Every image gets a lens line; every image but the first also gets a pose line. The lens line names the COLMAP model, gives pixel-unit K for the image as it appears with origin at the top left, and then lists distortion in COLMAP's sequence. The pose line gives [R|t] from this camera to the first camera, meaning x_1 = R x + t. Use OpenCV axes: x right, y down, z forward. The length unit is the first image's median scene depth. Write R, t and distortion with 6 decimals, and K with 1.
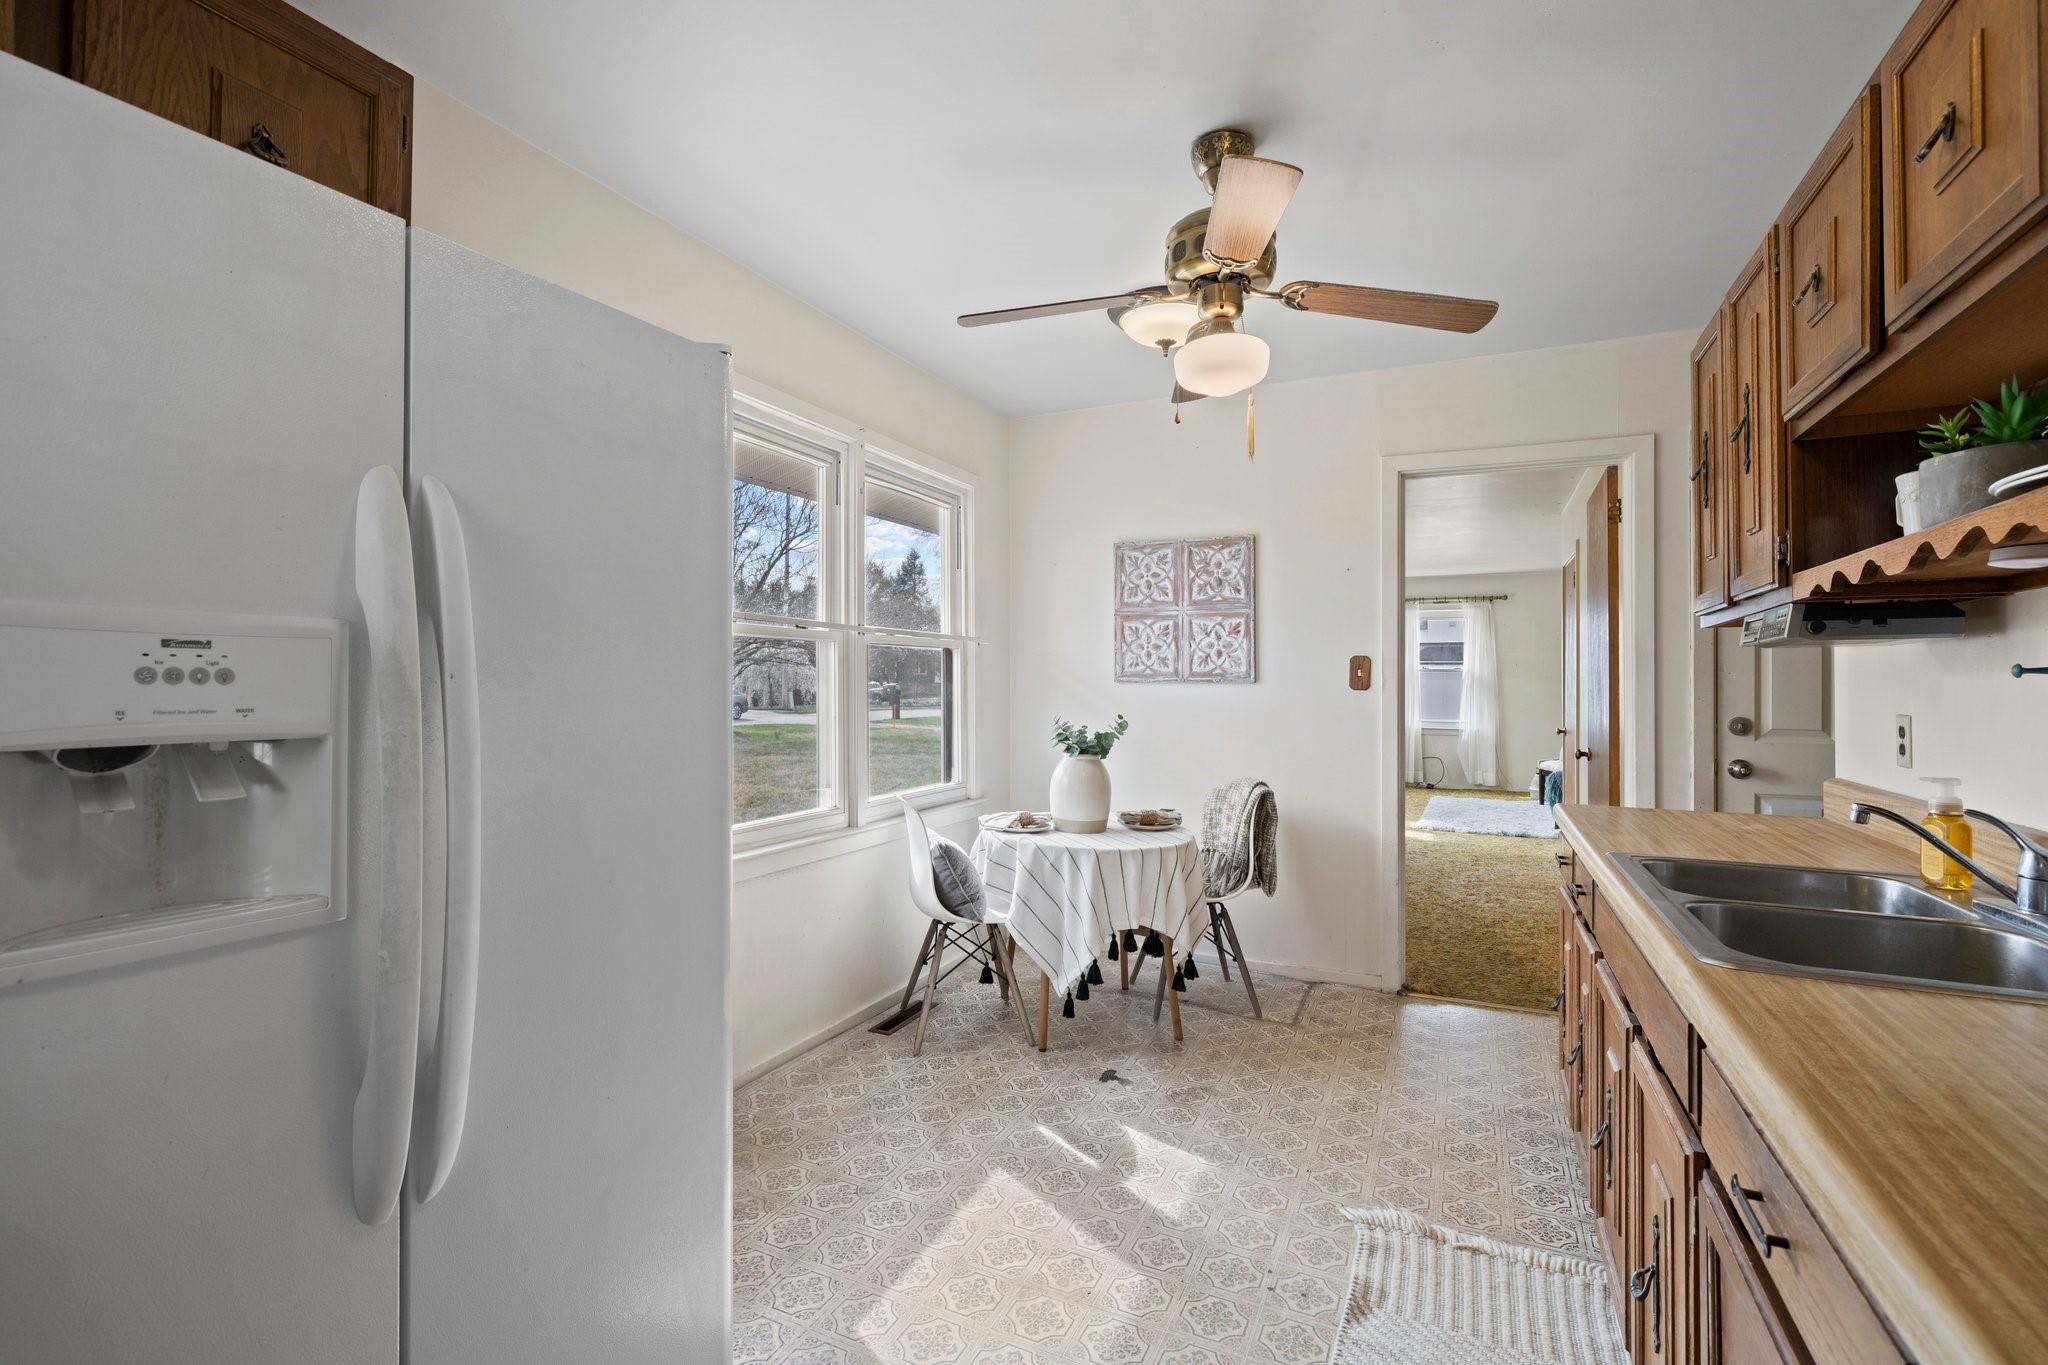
lens RADIAL K [[928.2, 0, 1012.5], [0, 928.2, 669.5], [0, 0, 1]] dist [0.003768, 0.001254]
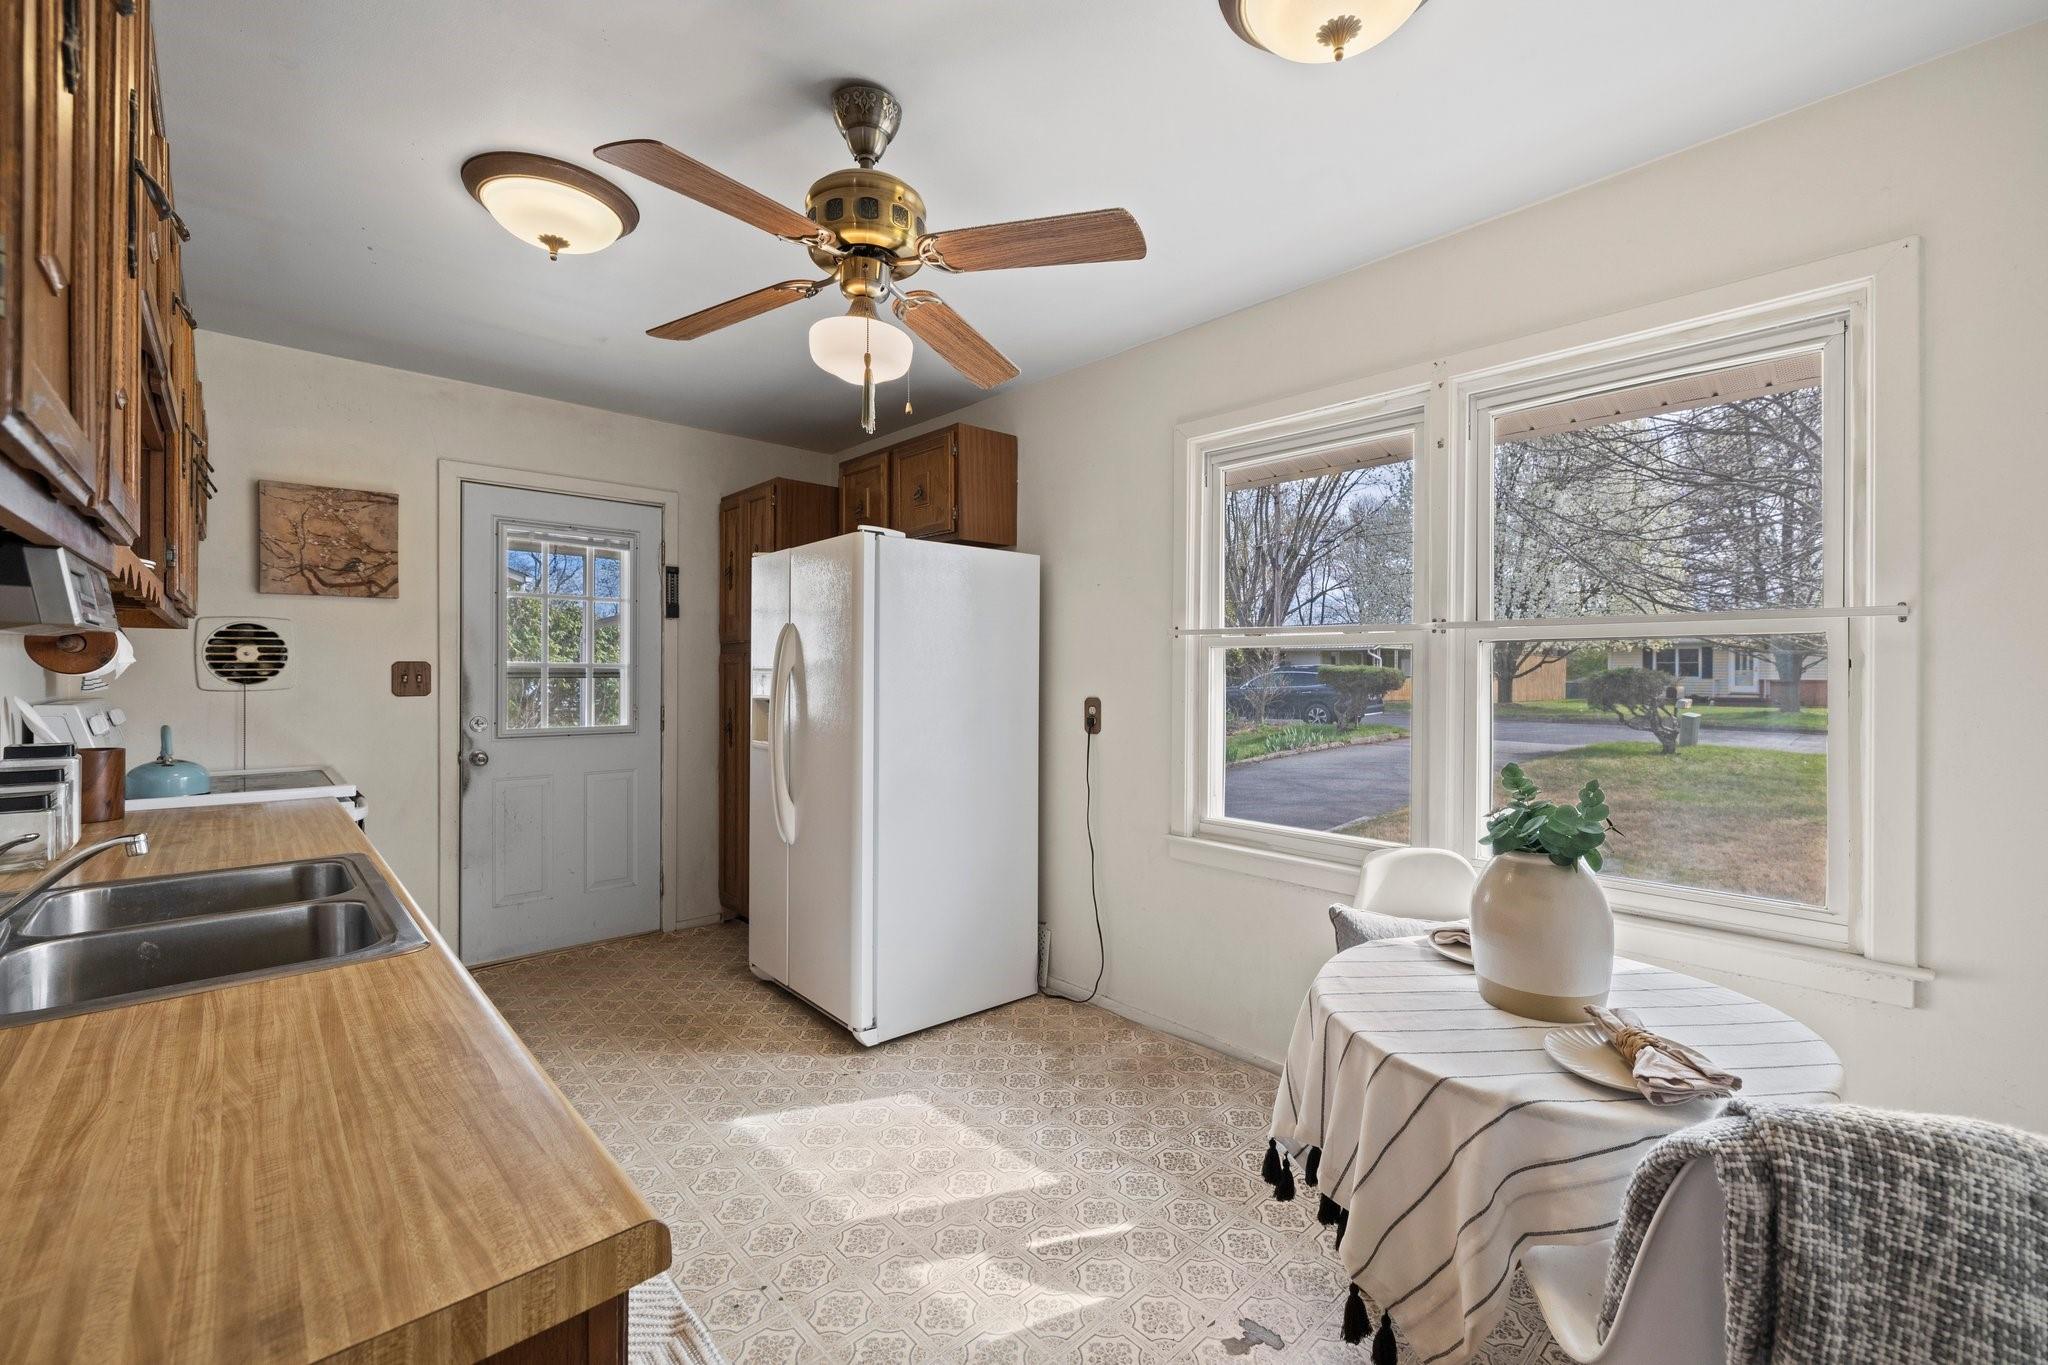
lens RADIAL K [[873.2, 0, 1026.4], [0, 873.2, 678.5], [0, 0, 1]] dist [0.005165, 0.000291]
pose [[-0.368434, 0.003359, -0.929648, 0.762206], [0.009988, 0.999950, -0.000346, 0.002054], [0.929600, -0.009412, -0.368449, 1.169260]]
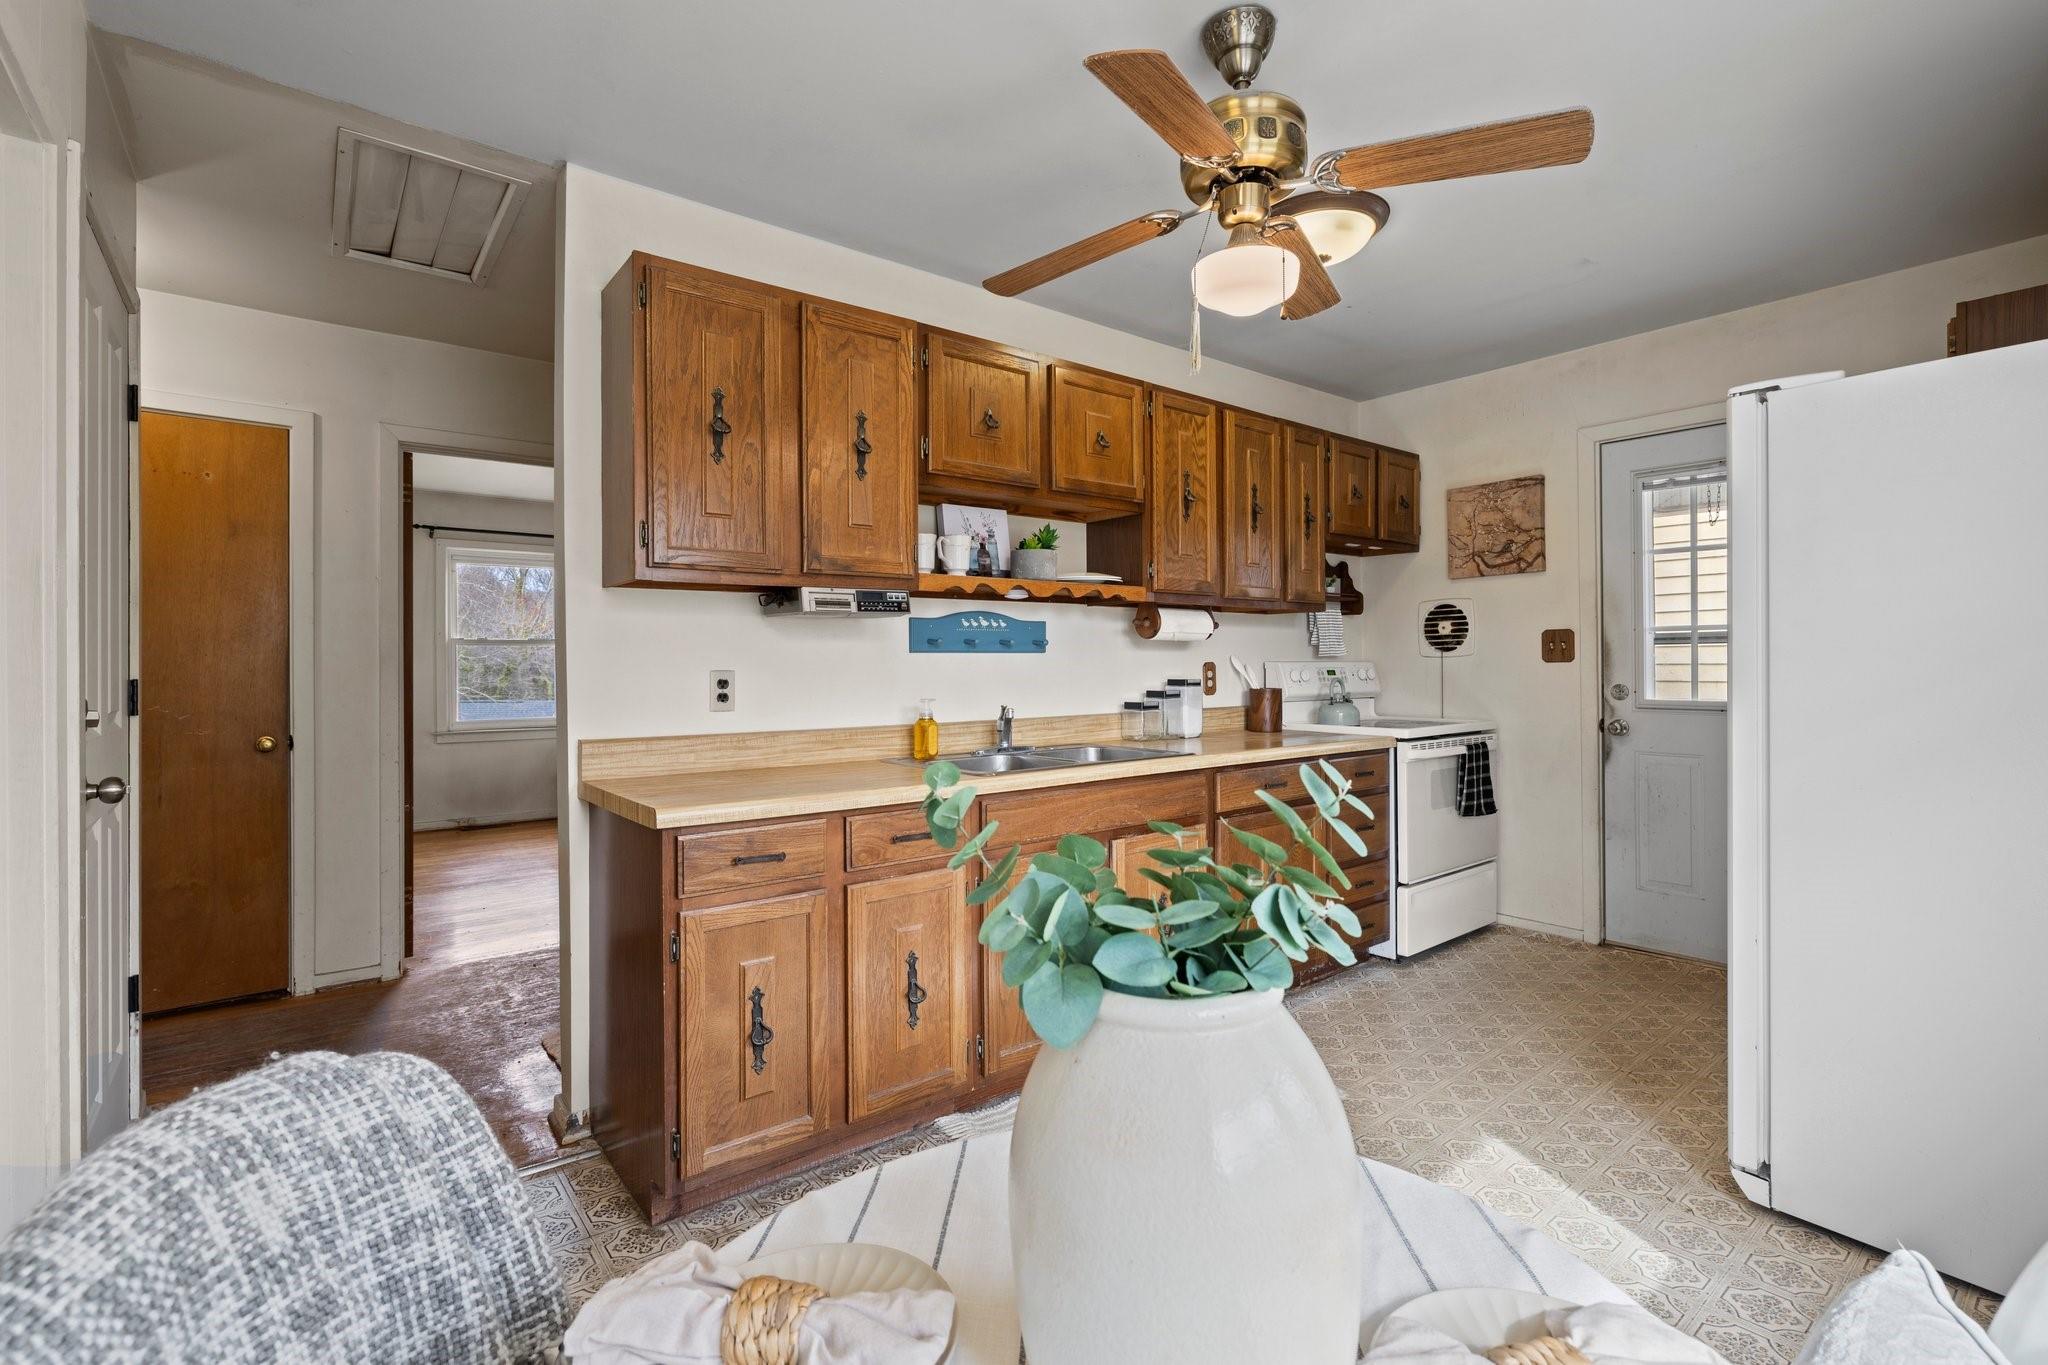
lens RADIAL K [[928.2, 0, 1033.6], [0, 928.2, 668.1], [0, 0, 1]] dist [0.003768, 0.001254]
pose [[-0.906965, 0.000399, 0.421205, 0.027831], [-0.003193, 0.999964, -0.007823, 0.041327], [-0.421193, -0.008440, -0.906932, 1.500957]]
